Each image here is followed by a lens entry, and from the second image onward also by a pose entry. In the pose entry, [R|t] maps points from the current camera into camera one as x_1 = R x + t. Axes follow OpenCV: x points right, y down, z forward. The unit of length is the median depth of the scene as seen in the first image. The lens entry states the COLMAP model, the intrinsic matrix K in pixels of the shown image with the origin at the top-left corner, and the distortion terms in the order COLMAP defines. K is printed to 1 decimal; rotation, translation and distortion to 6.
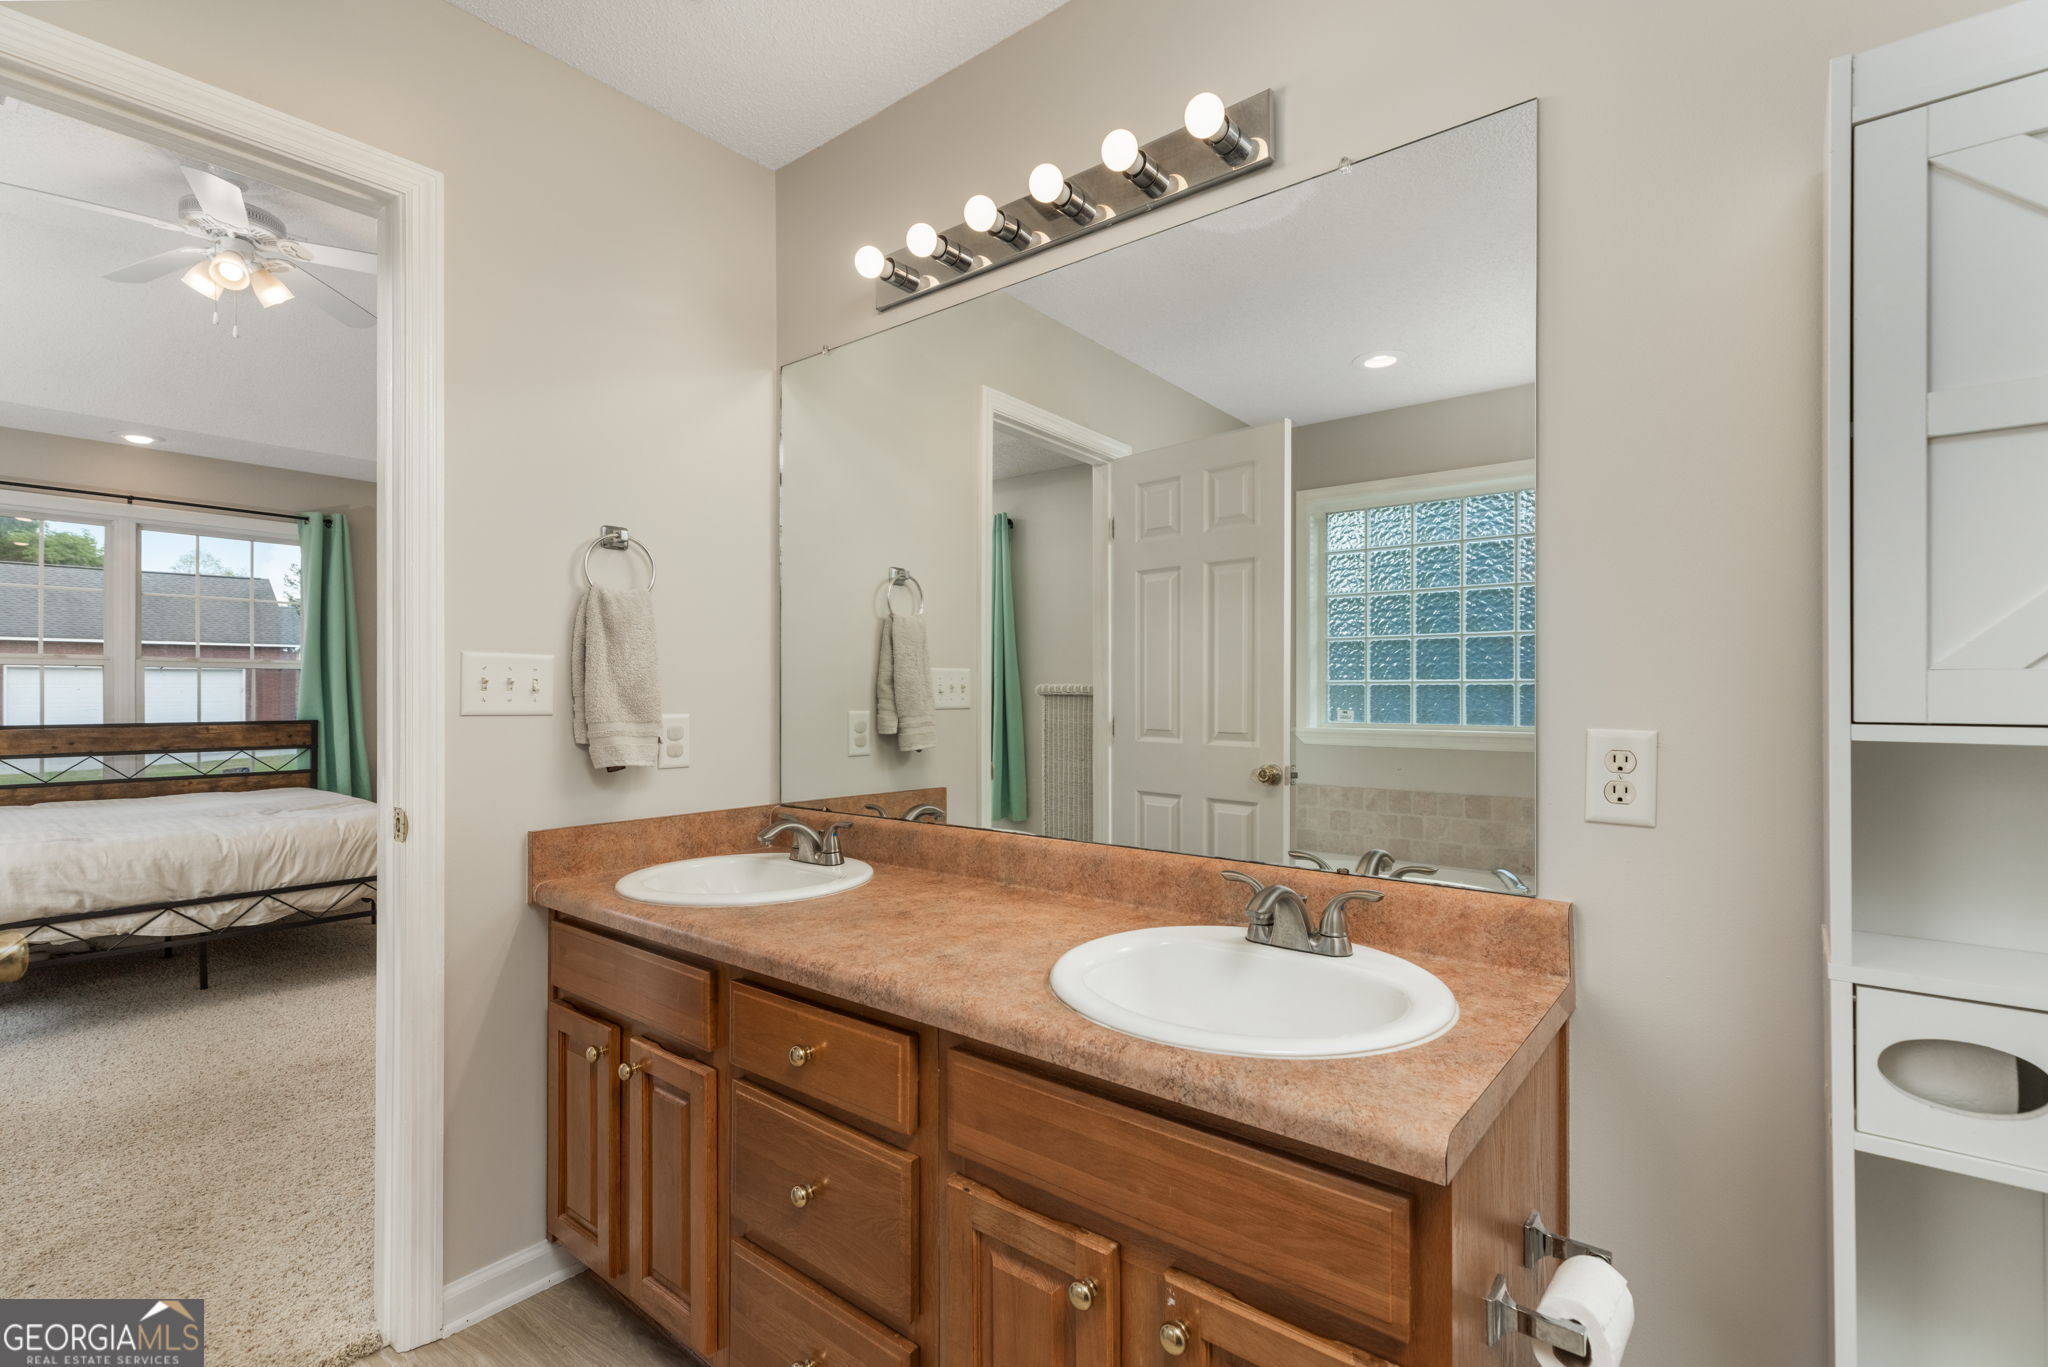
lens RADIAL K [[952.3, 0, 1042.1], [0, 952.3, 682.5], [0, 0, 1]] dist [0.008571, 0.000444]
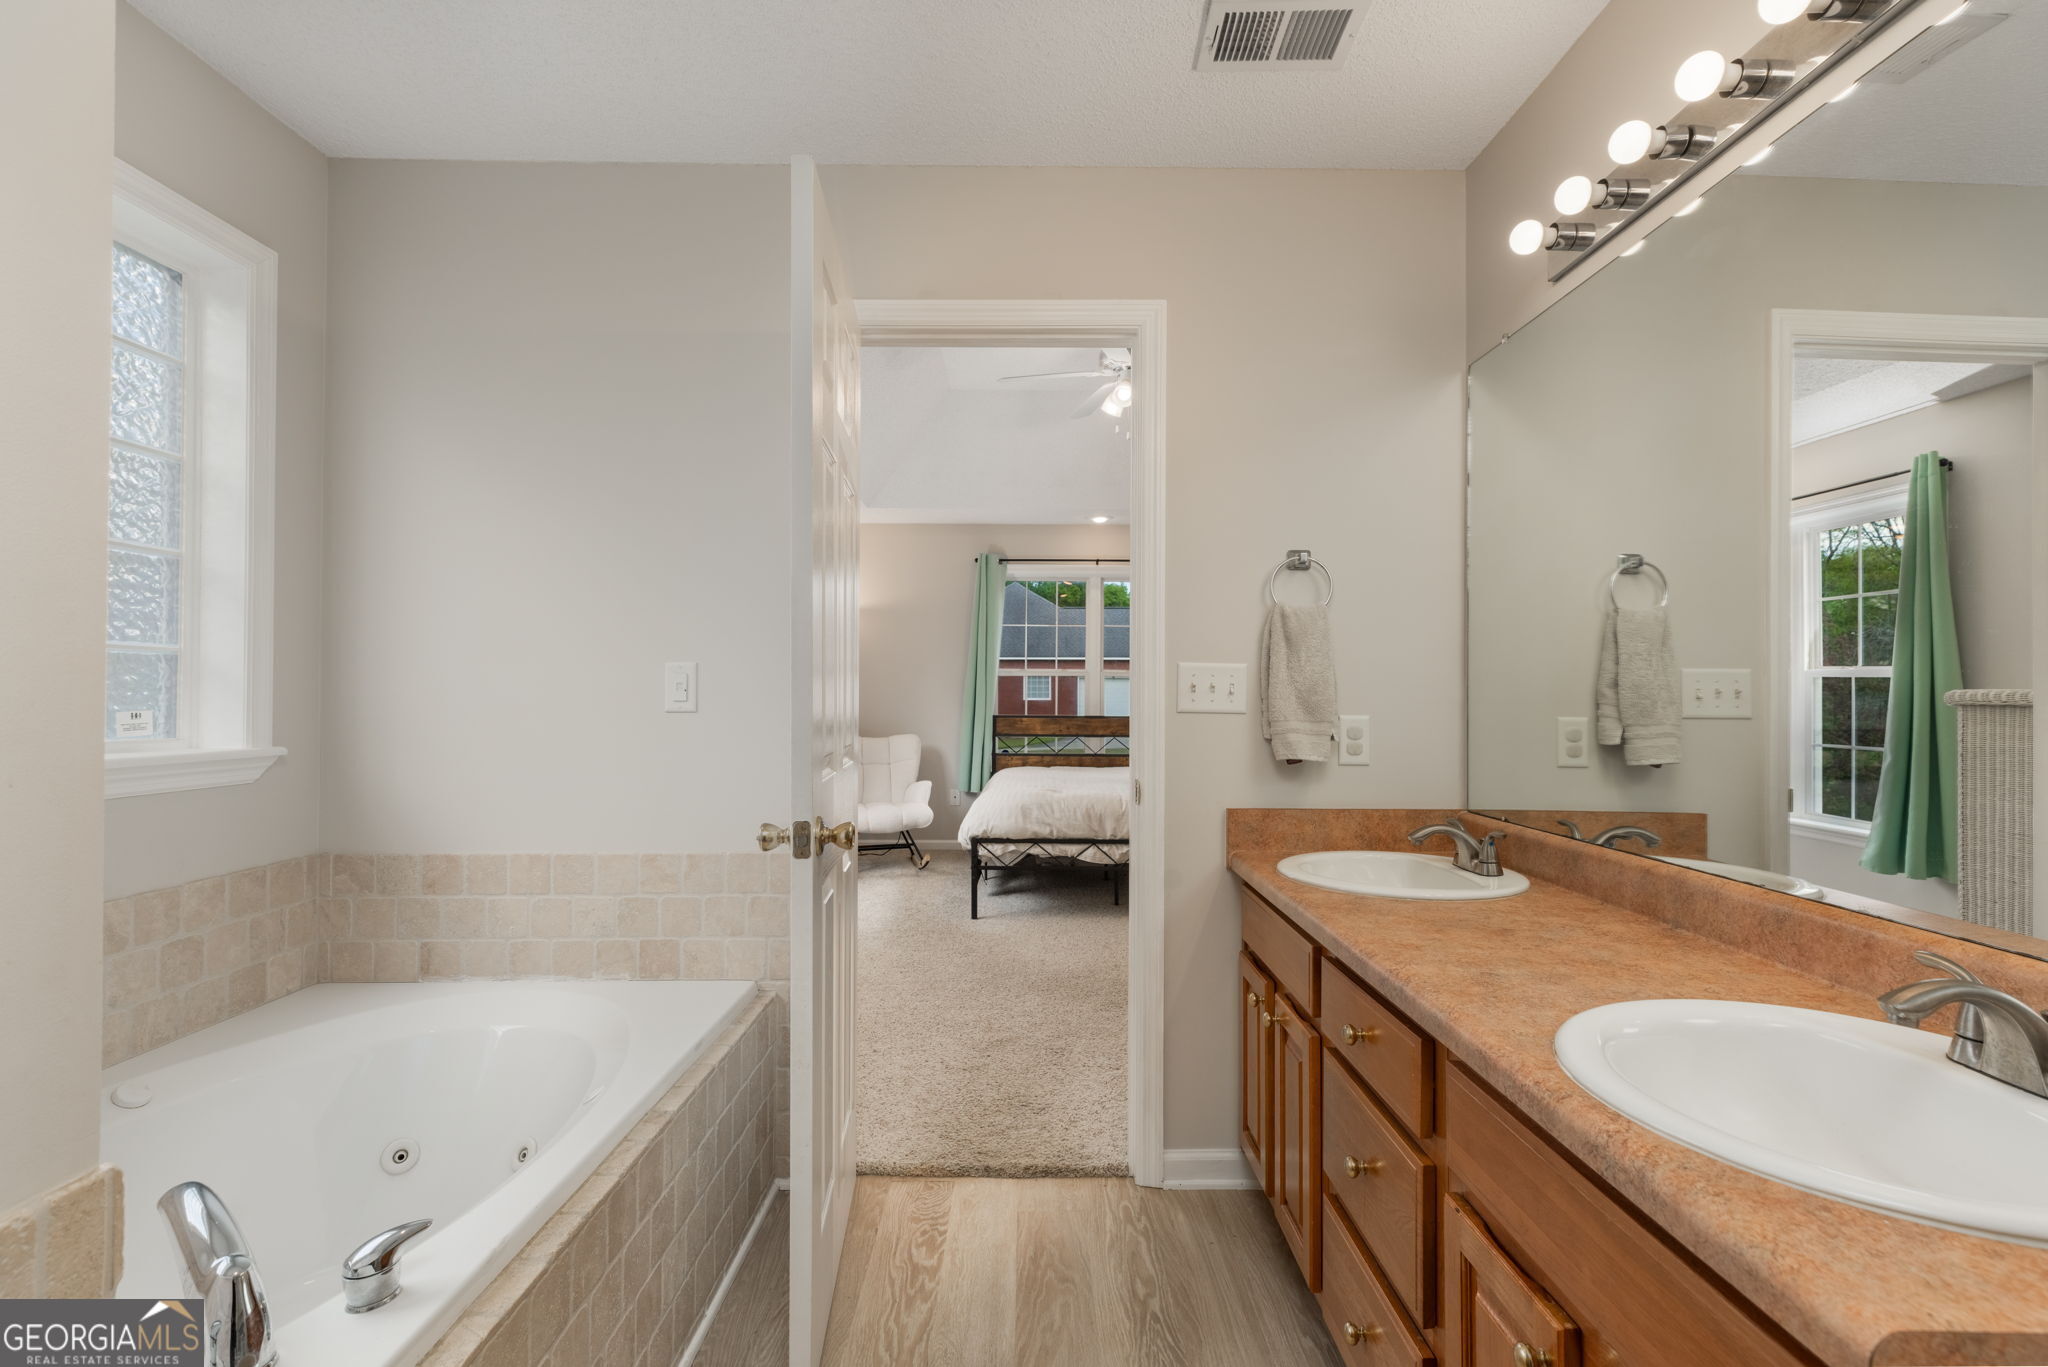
lens RADIAL K [[954.6, 0, 1024.0], [0, 954.6, 676.6], [0, 0, 1]] dist [0.008054, -0.000409]
pose [[0.623685, -0.010309, -0.781608, 0.241986], [0.000476, 0.999918, -0.012808, 0.002815], [0.781675, 0.007616, 0.623639, 0.029459]]
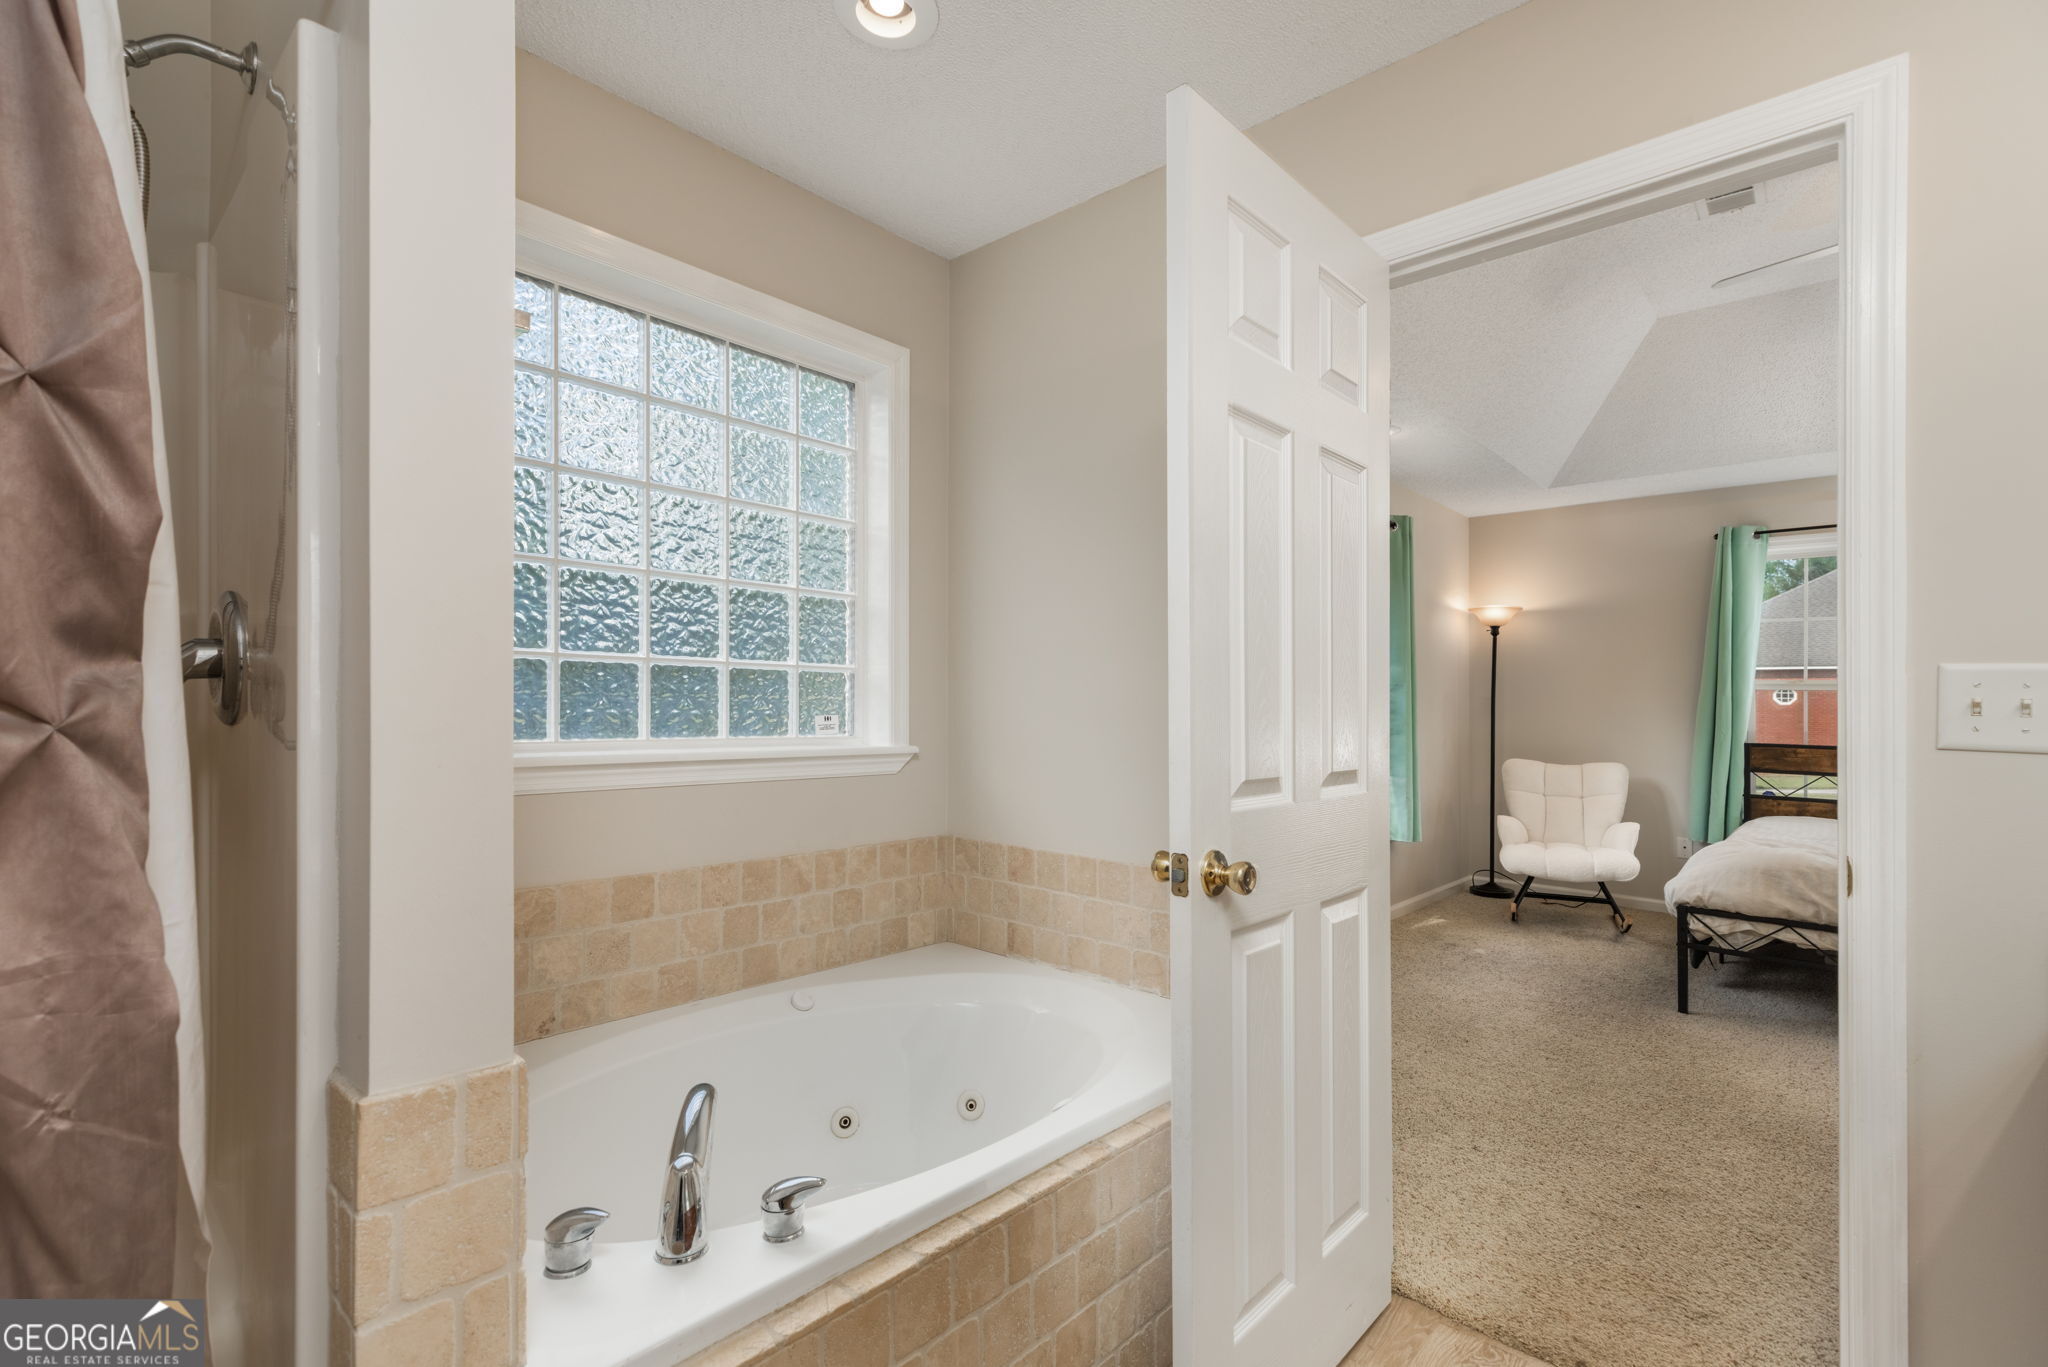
lens RADIAL K [[943.8, 0, 1001.5], [0, 943.8, 691.0], [0, 0, 1]] dist [0.011074, -0.000260]
pose [[-0.078160, -0.011251, -0.996877, 0.184746], [-0.009055, 0.999903, -0.010576, 0.003352], [0.996900, 0.008200, -0.078254, 0.274432]]
